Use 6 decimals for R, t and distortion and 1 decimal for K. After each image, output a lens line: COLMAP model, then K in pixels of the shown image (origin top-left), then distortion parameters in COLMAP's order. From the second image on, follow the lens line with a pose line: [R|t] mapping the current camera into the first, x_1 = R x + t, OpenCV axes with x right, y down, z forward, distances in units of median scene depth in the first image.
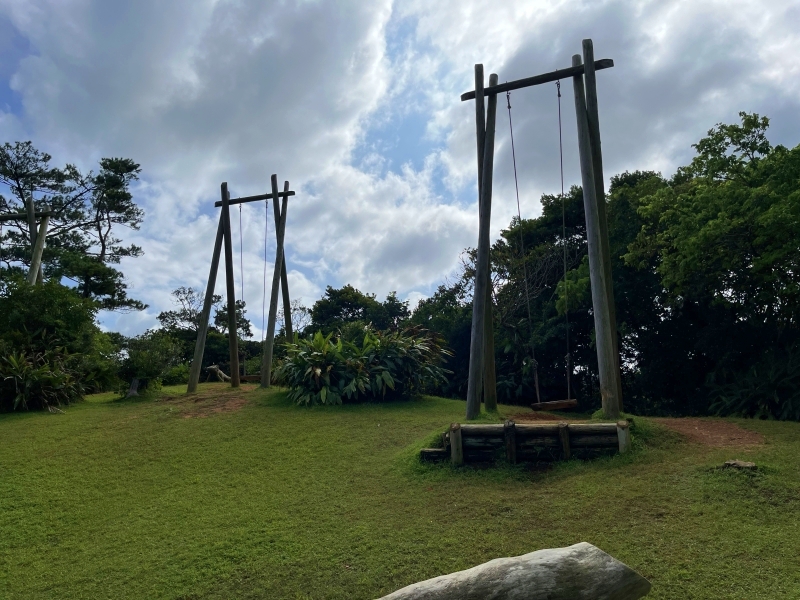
lens RADIAL K [[602.8, 0, 402.0], [0, 602.8, 300.5], [0, 0, 1]] dist [0.029942, -0.023920]
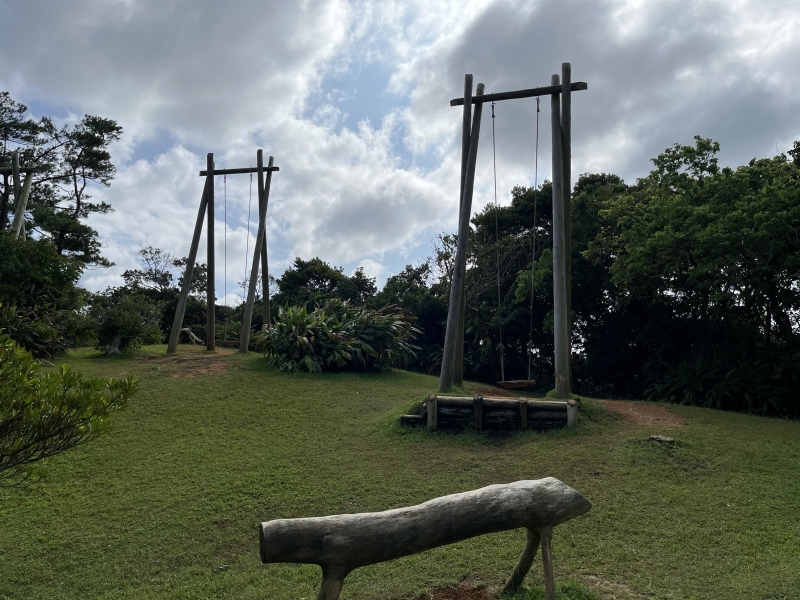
lens RADIAL K [[602.8, 0, 398.1], [0, 602.8, 301.1], [0, 0, 1]] dist [0.029942, -0.023920]
pose [[0.995491, 0.063904, 0.070099, -0.045312], [-0.067190, 0.996700, 0.045556, -0.016900], [-0.066957, -0.050061, 0.996499, -0.097201]]
